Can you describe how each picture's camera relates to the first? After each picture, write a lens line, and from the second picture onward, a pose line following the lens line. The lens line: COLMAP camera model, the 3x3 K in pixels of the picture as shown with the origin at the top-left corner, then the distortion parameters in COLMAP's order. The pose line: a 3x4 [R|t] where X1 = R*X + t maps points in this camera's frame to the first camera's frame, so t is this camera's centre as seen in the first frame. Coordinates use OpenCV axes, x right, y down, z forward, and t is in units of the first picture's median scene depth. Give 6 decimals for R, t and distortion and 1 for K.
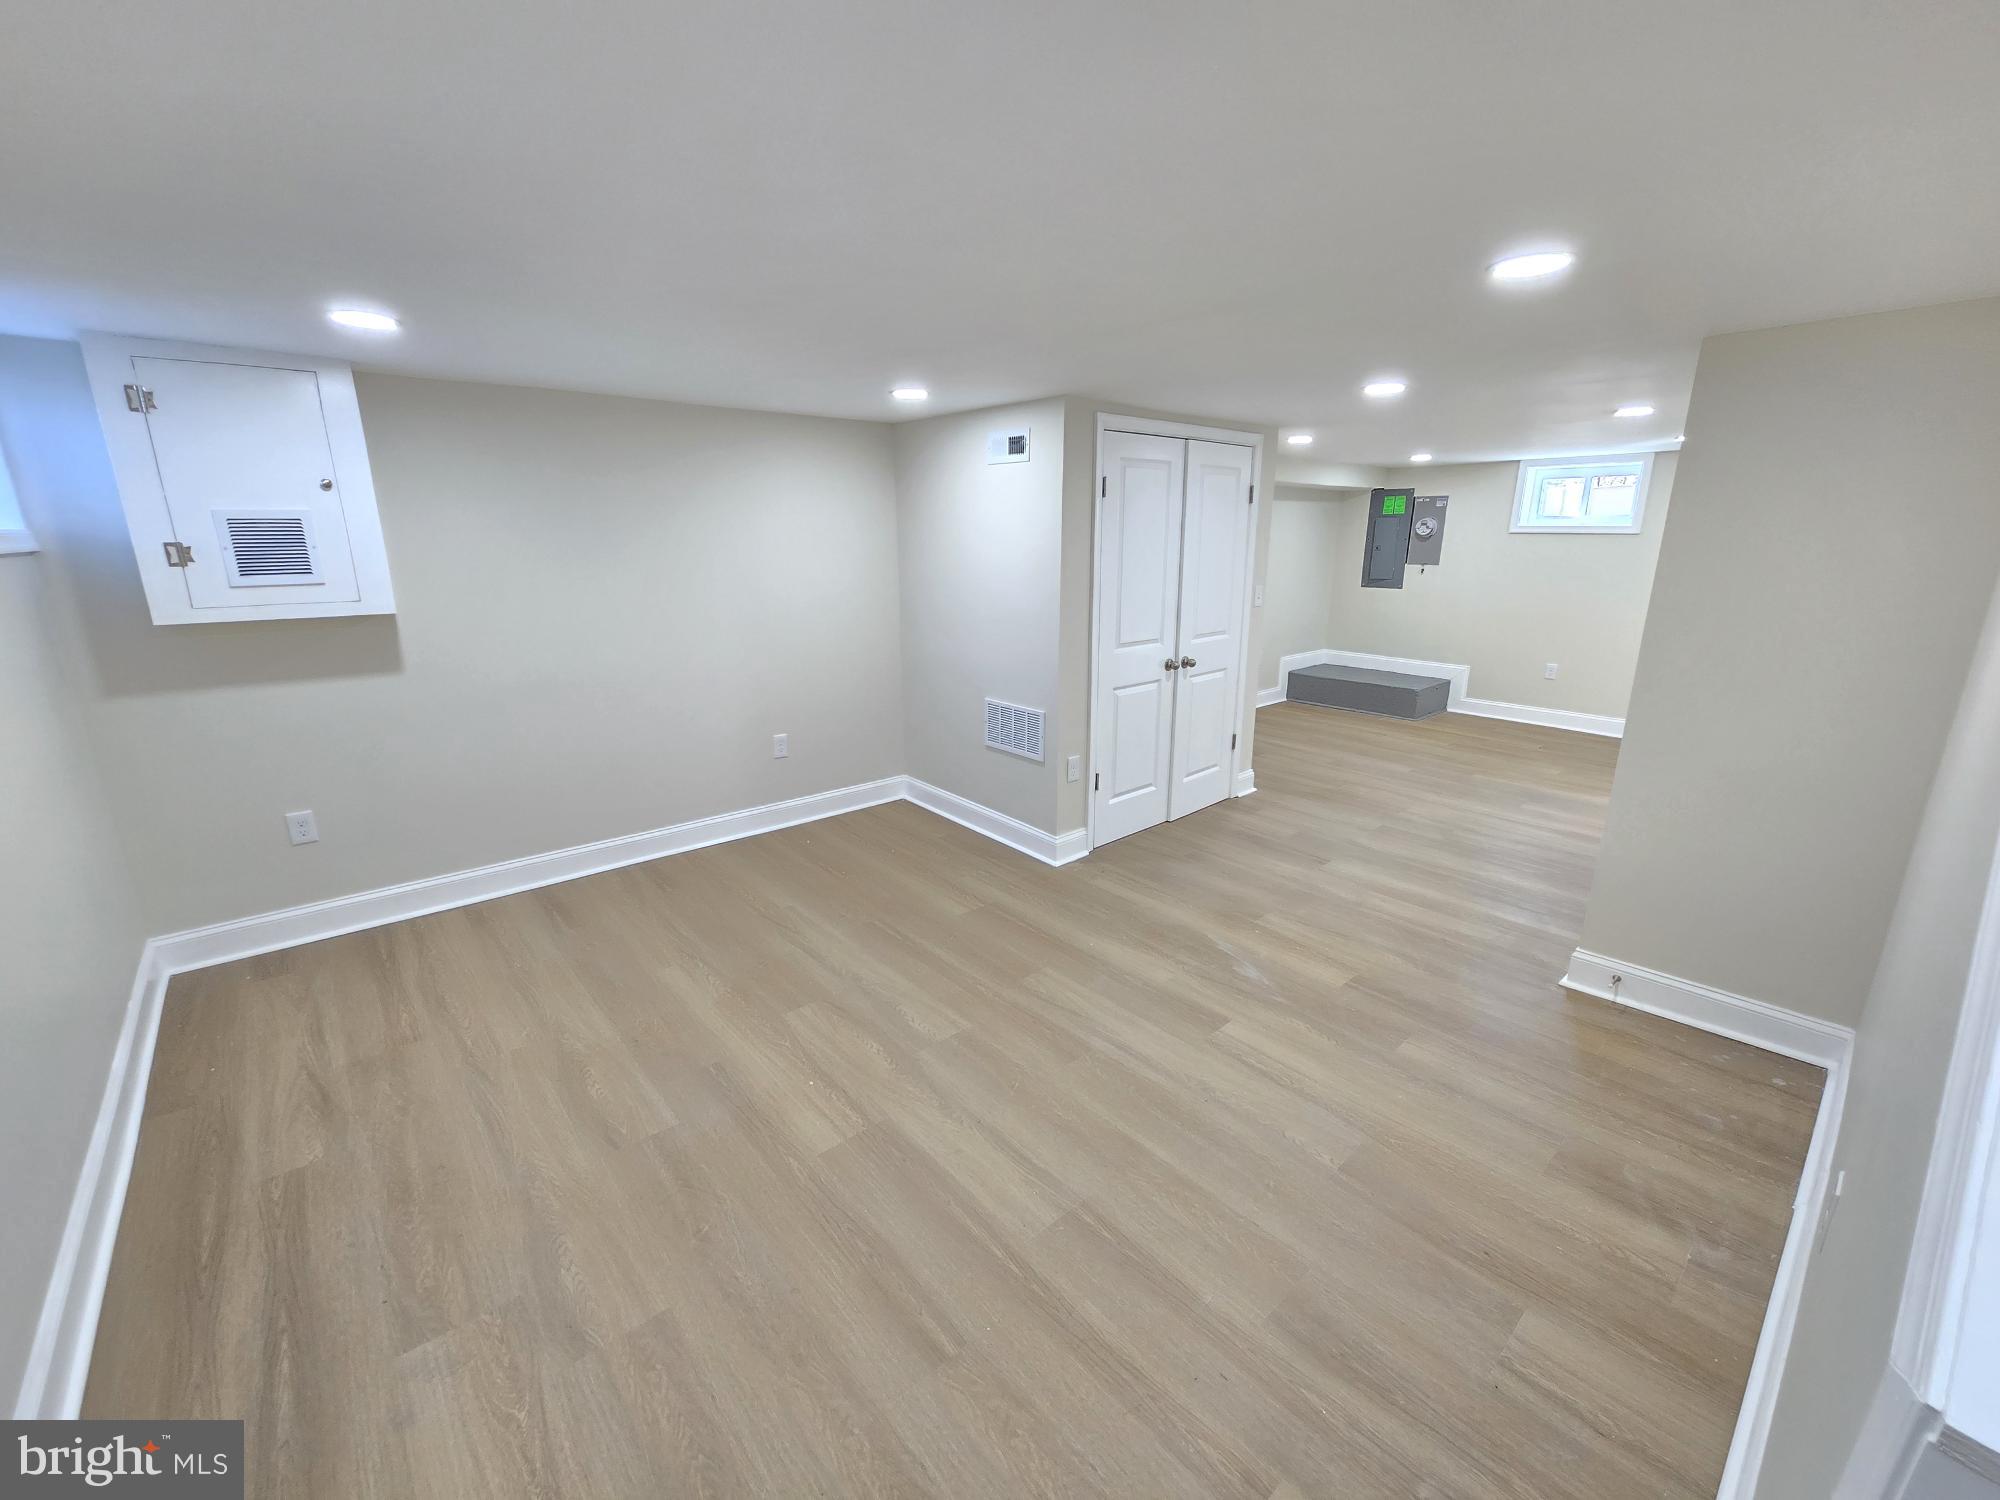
lens RADIAL K [[815.7, 0, 1000.0], [0, 815.7, 750.0], [0, 0, 1]] dist [0.000004, 0.000094]
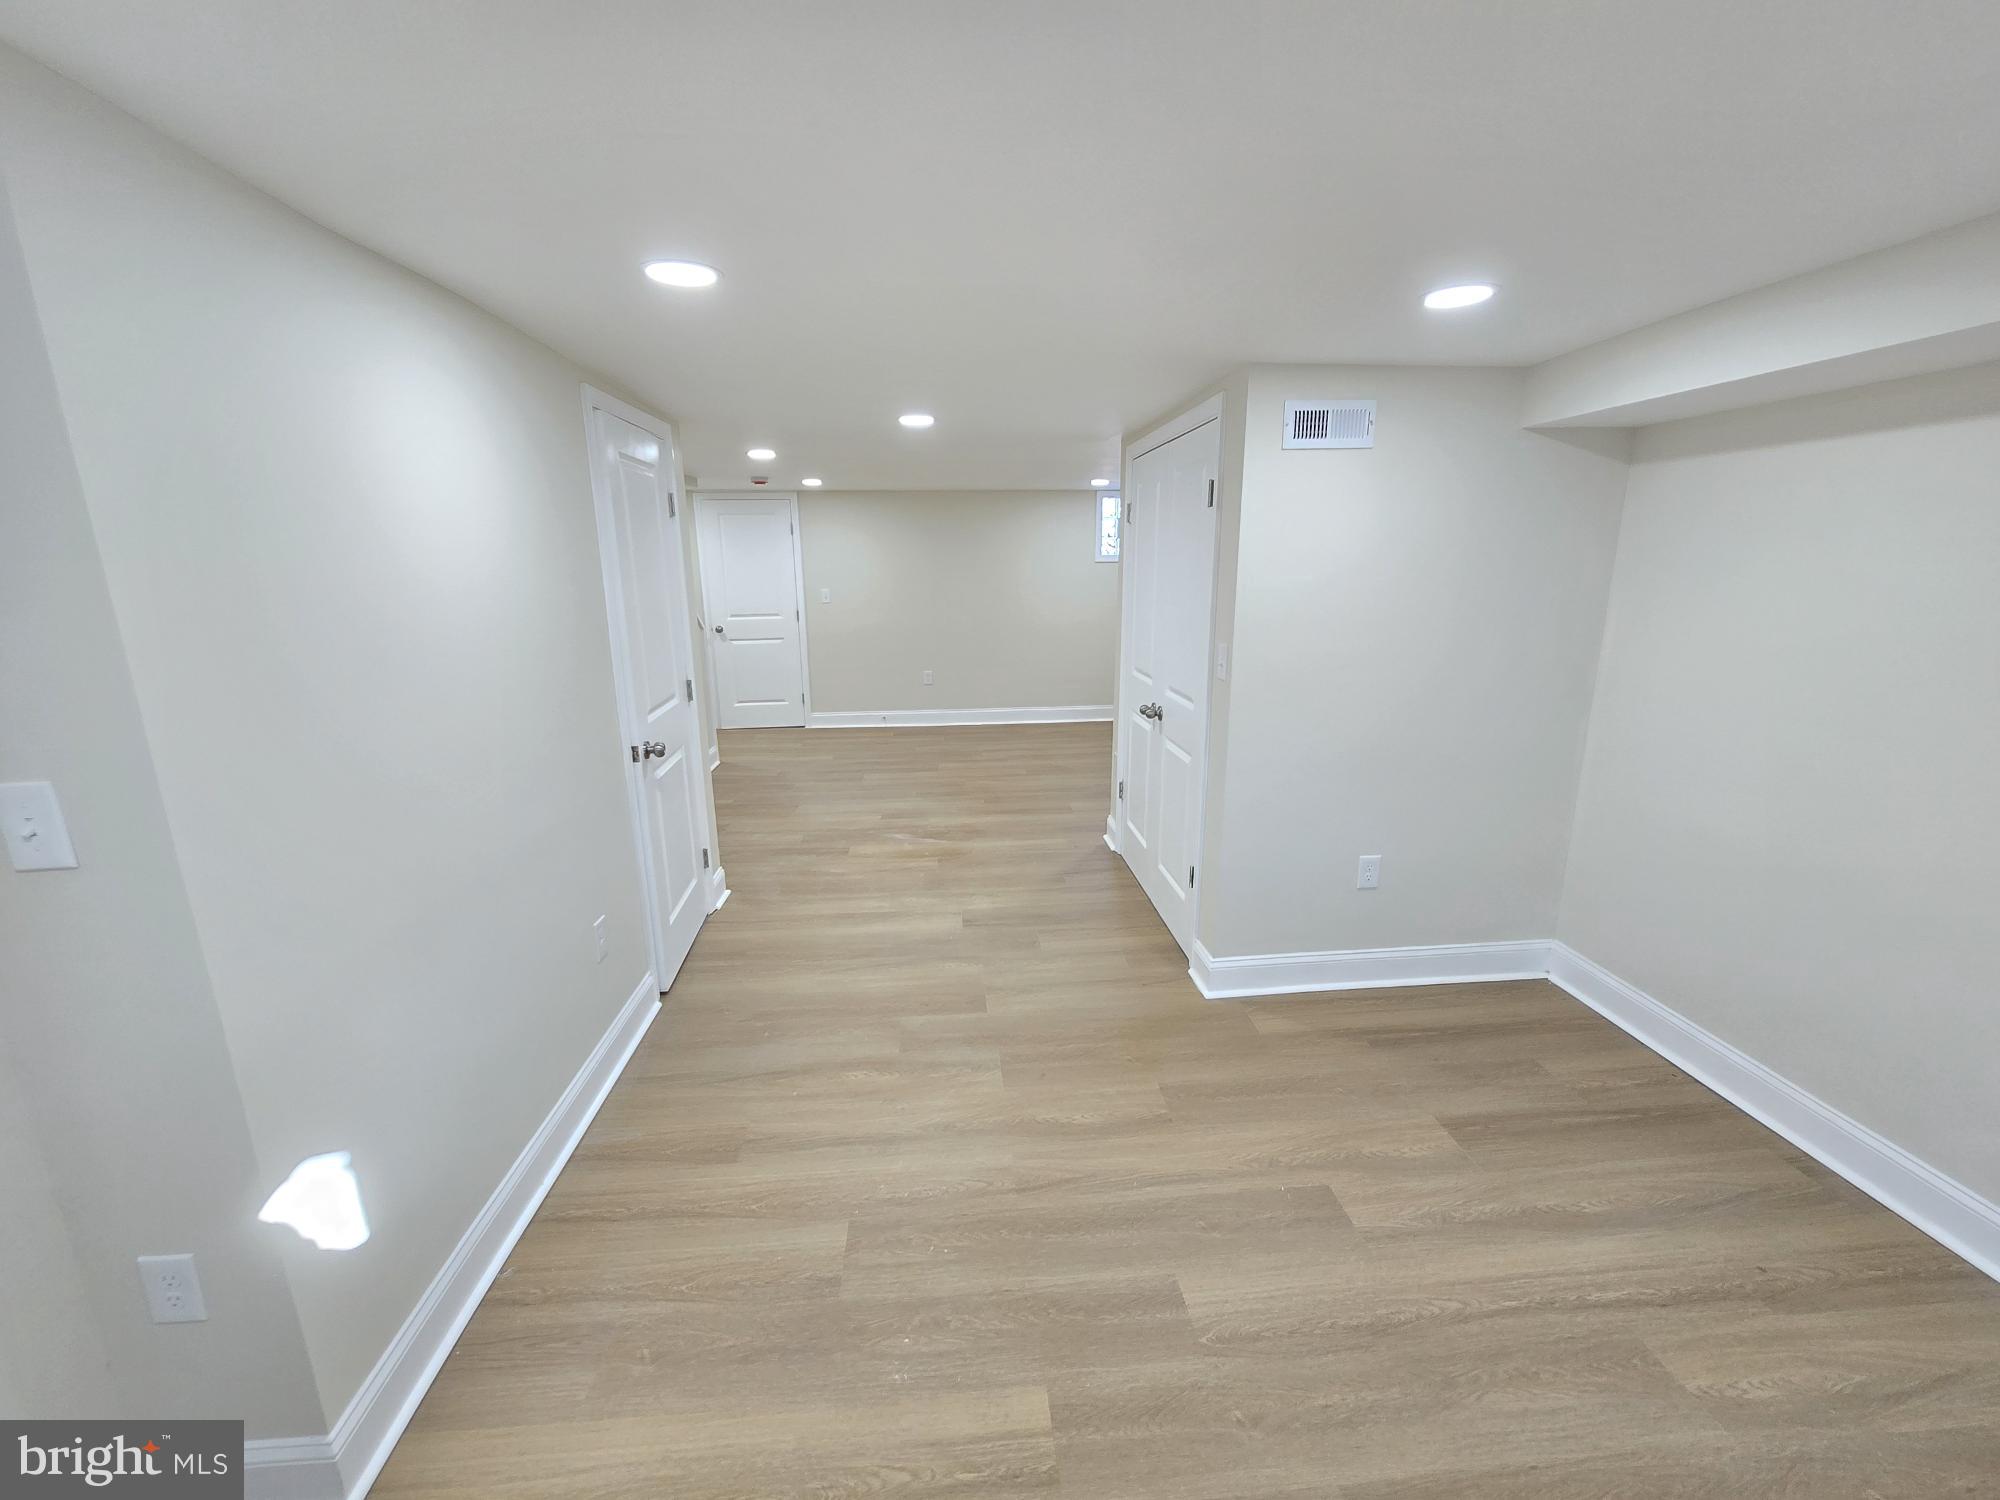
lens RADIAL K [[815.7, 0, 1000.0], [0, 815.7, 750.0], [0, 0, 1]] dist [0.000004, 0.000094]
pose [[-0.596789, 0.185552, -0.780650, 1.057303], [-0.205637, 0.905036, 0.372322, -0.380773], [0.775601, 0.382728, -0.501959, 1.431603]]
